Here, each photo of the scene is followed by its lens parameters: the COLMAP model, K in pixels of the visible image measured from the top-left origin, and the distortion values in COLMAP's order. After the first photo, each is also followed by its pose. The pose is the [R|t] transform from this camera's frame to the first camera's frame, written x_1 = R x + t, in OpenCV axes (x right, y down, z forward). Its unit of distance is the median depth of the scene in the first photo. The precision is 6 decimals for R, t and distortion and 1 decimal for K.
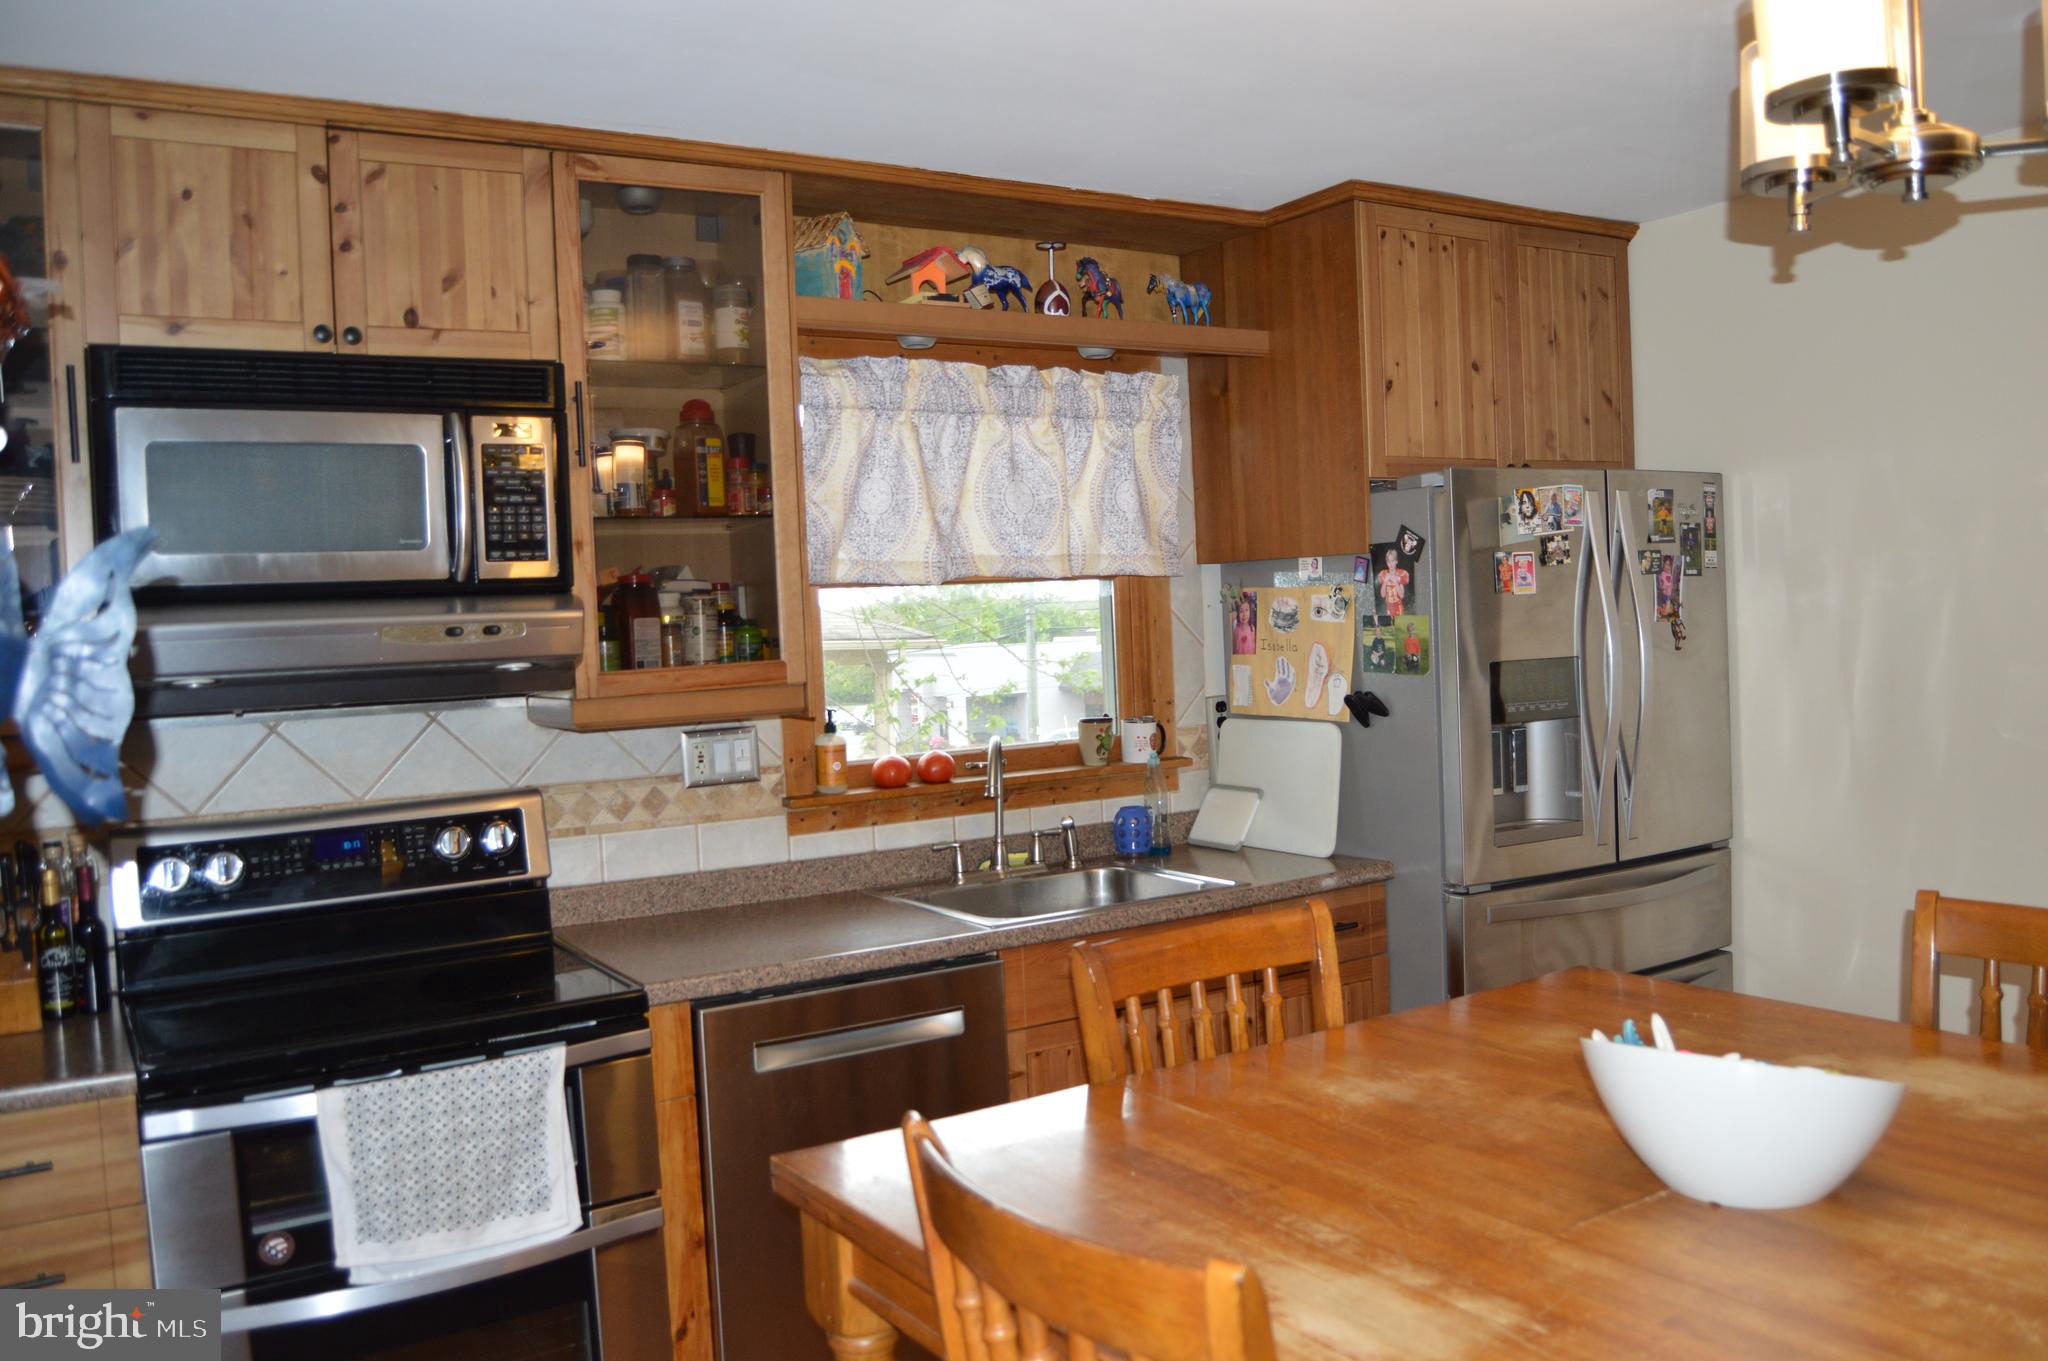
lens RADIAL K [[1624.5, 0, 1035.0], [0, 1624.5, 669.7], [0, 0, 1]] dist [-0.084598, 0.003966]
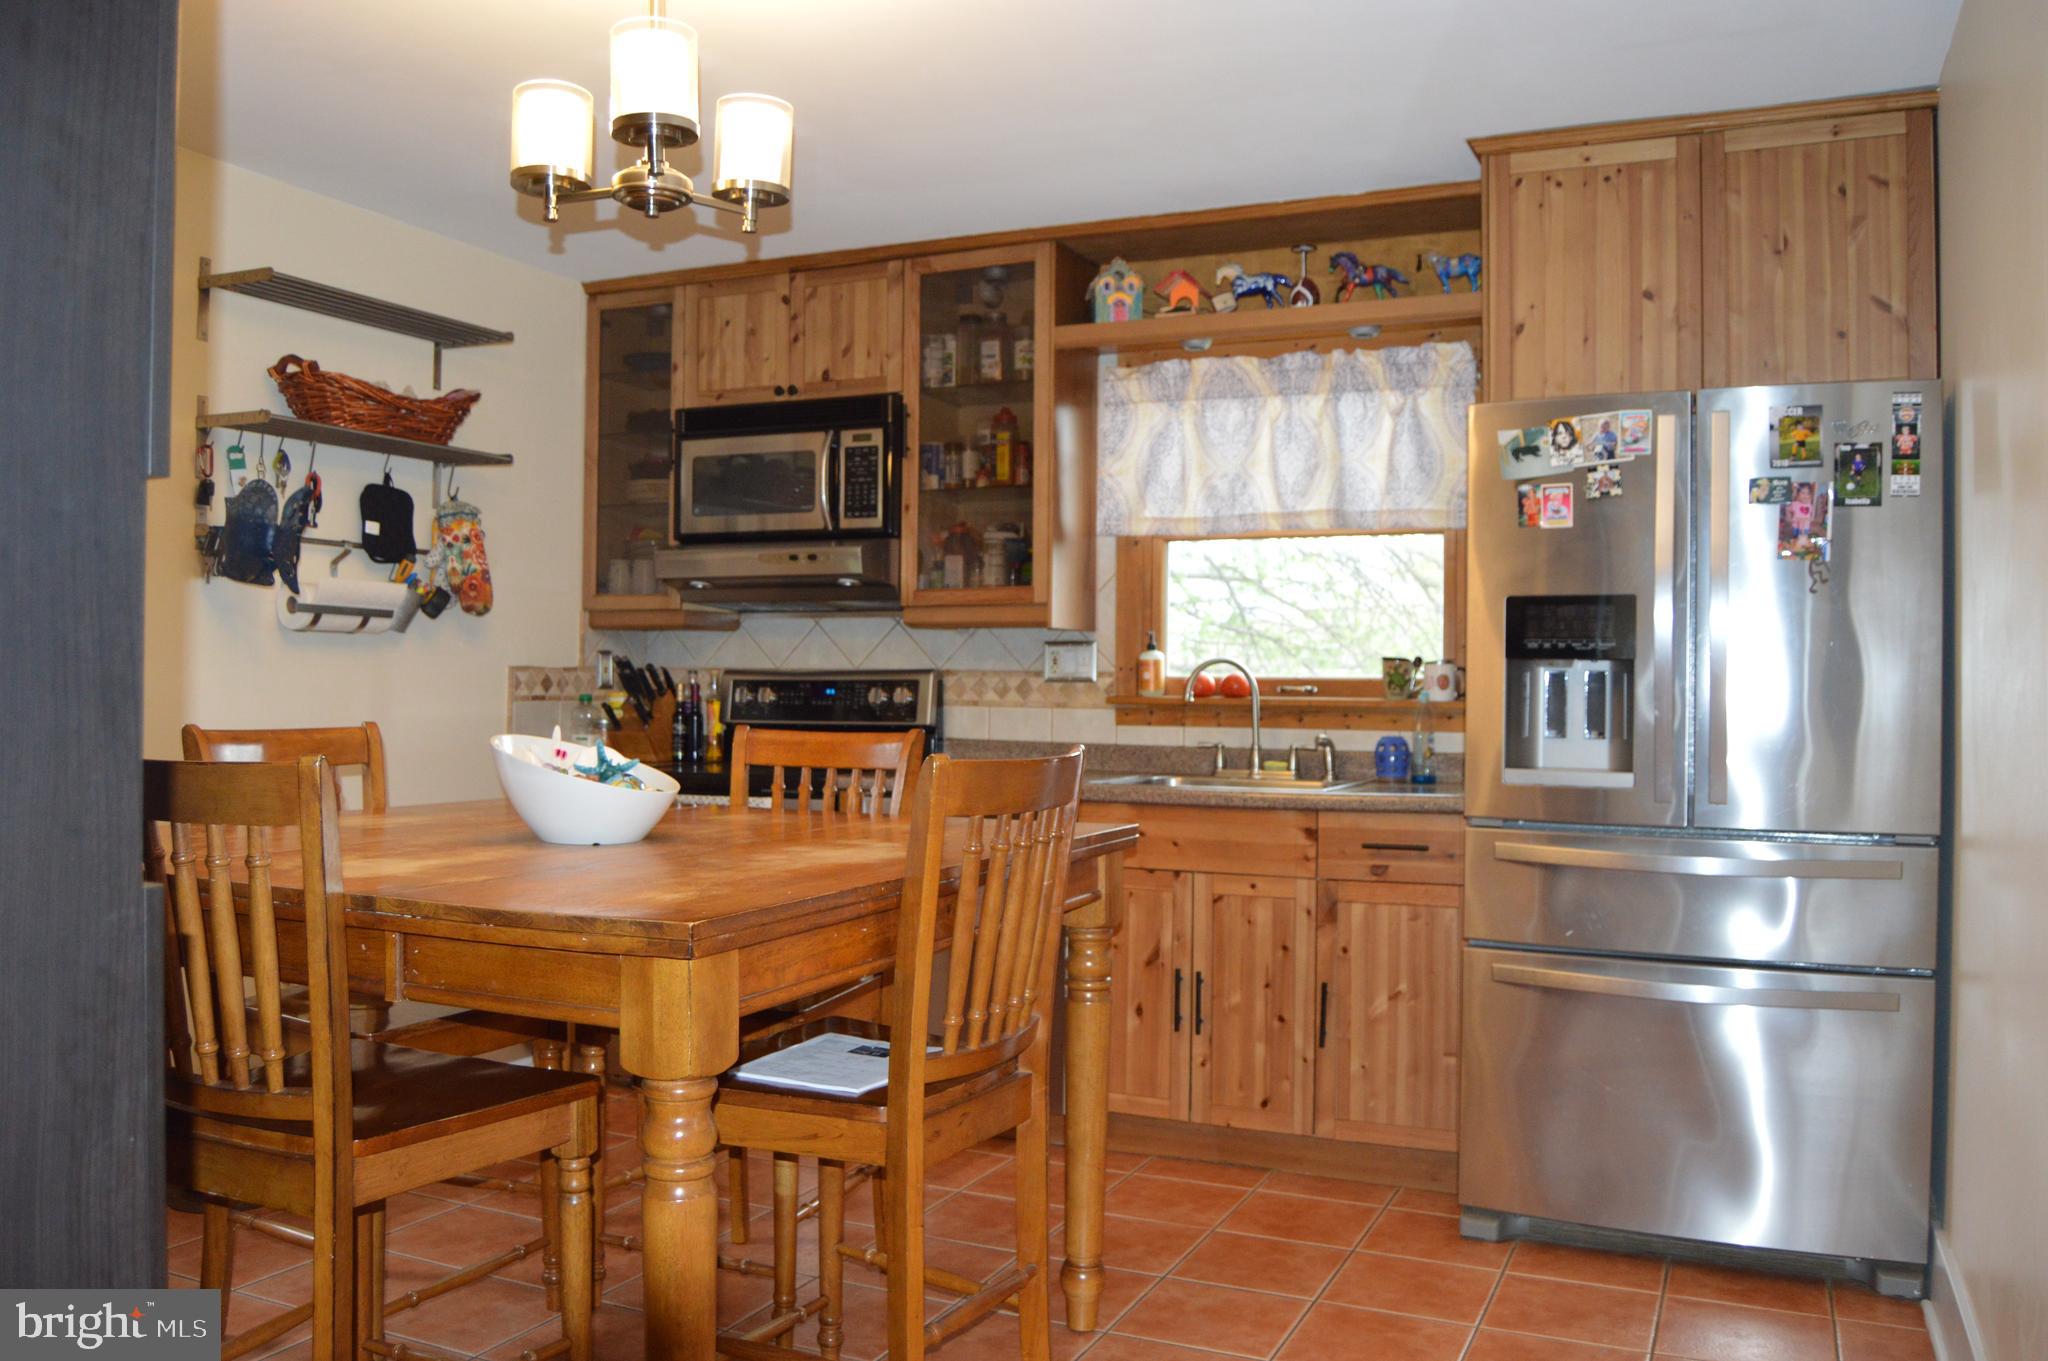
lens RADIAL K [[1624.5, 0, 1035.0], [0, 1624.5, 669.7], [0, 0, 1]] dist [-0.084598, 0.003966]
pose [[0.542362, 0.041903, -0.839099, 0.952365], [-0.061737, 0.998043, 0.009936, 0.048280], [0.837873, 0.046415, 0.543888, 0.215715]]
